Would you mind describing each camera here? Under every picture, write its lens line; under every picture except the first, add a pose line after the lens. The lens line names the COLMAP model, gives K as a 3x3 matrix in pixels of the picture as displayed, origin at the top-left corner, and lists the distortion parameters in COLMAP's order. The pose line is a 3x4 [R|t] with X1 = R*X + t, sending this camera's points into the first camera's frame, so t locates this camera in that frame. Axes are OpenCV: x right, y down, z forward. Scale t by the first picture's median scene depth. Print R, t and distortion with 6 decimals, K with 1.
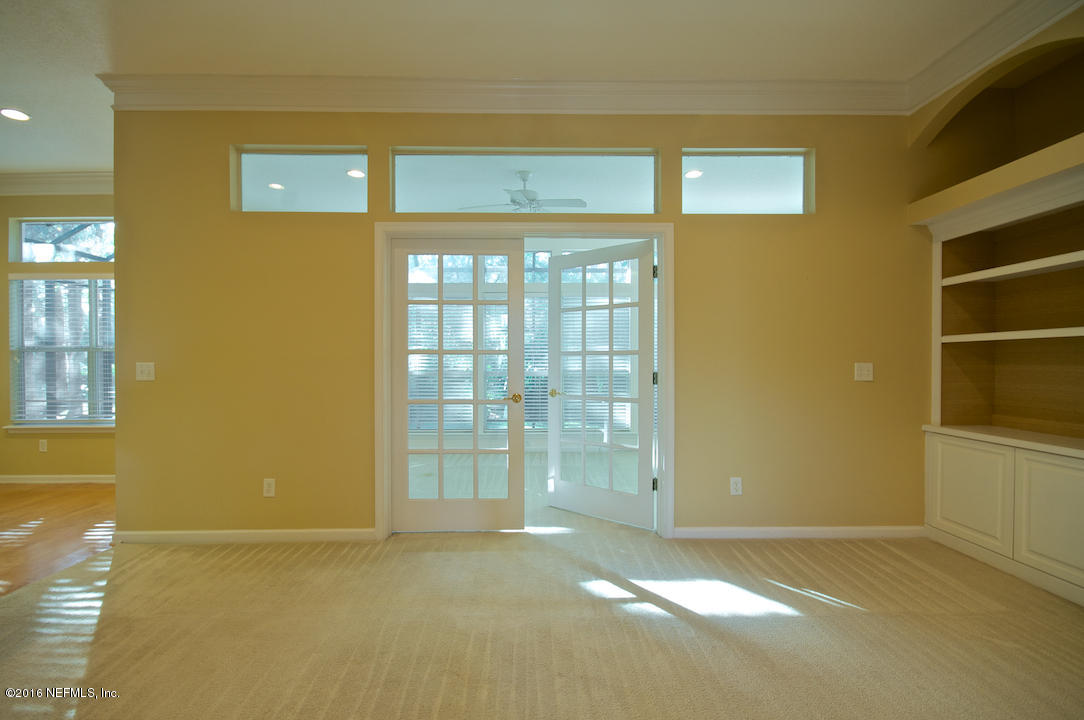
lens RADIAL K [[504.9, 0, 548.5], [0, 504.9, 360.9], [0, 0, 1]] dist [0.018577, 0.000425]
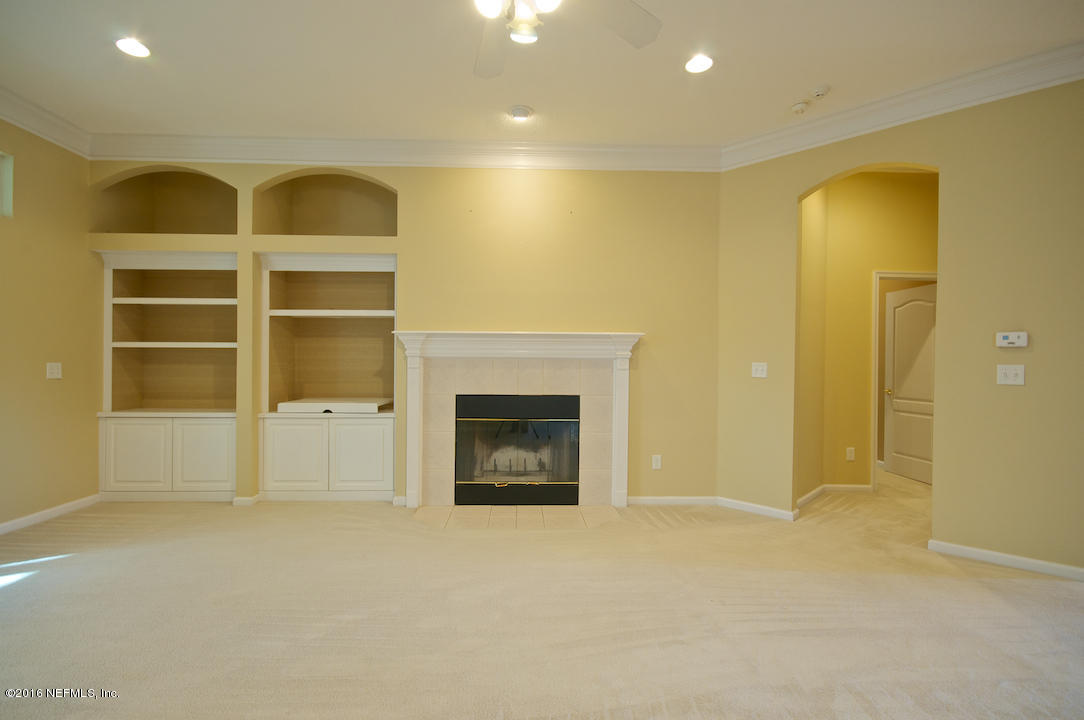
lens RADIAL K [[504.6, 0, 532.8], [0, 504.6, 362.2], [0, 0, 1]] dist [-0.001651, 0.000223]
pose [[-0.007002, 0.004879, 0.999964, -0.513411], [0.000305, 0.999988, -0.004877, 0.009041], [-0.999975, 0.000271, -0.007003, -0.053503]]
